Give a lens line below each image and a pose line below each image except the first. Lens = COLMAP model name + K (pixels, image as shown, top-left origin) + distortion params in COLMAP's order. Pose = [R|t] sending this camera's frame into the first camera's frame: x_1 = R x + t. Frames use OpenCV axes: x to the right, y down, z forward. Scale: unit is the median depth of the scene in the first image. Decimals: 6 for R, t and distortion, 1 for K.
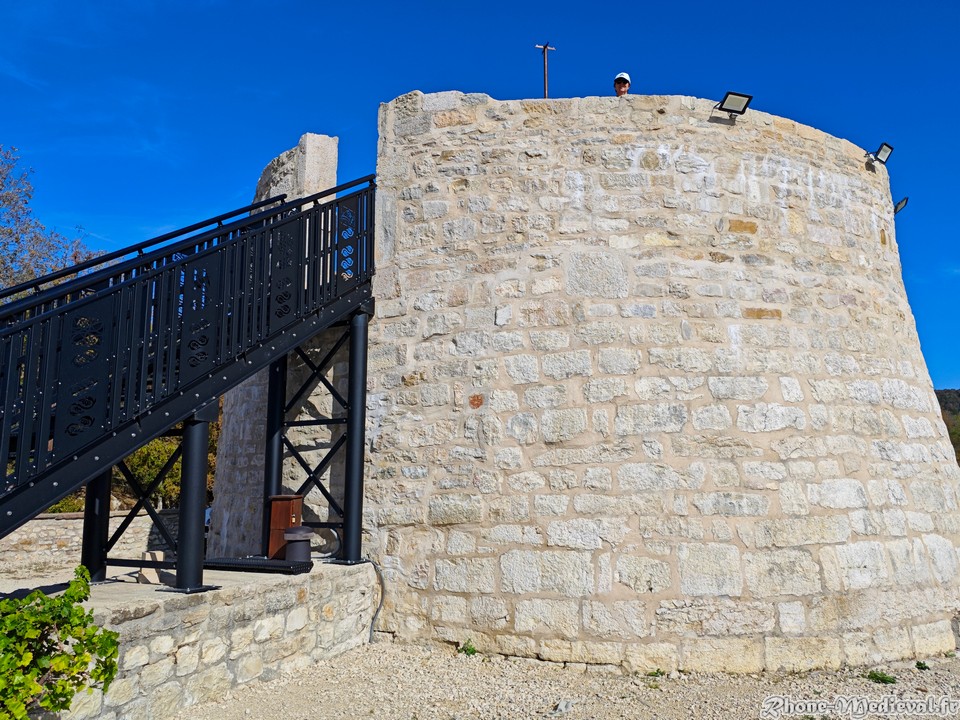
lens RADIAL K [[742.7, 0, 480.0], [0, 742.7, 360.0], [0, 0, 1]] dist [0.045756, -0.052684]
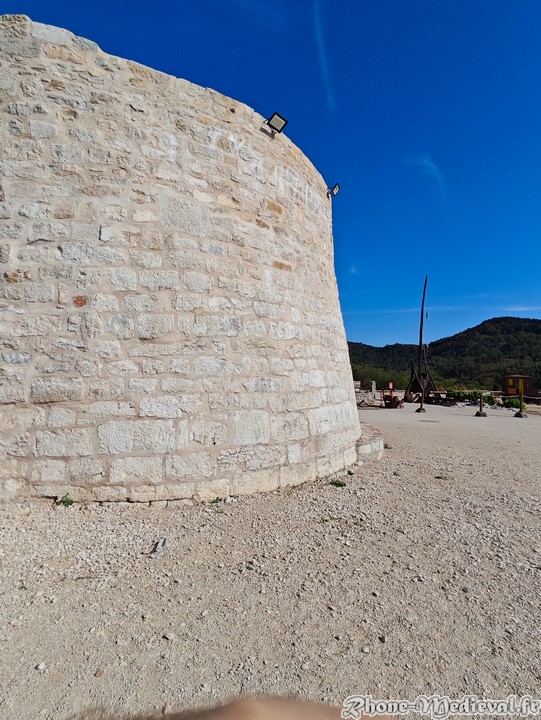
lens RADIAL K [[389.0, 0, 270.5], [0, 389.0, 360.0], [0, 0, 1]] dist [-0.000467, 0.003415]
pose [[0.861499, 0.034042, 0.506616, -0.055616], [-0.094745, 0.991004, 0.094524, 0.061962], [-0.498841, -0.129431, 0.856975, 0.299518]]
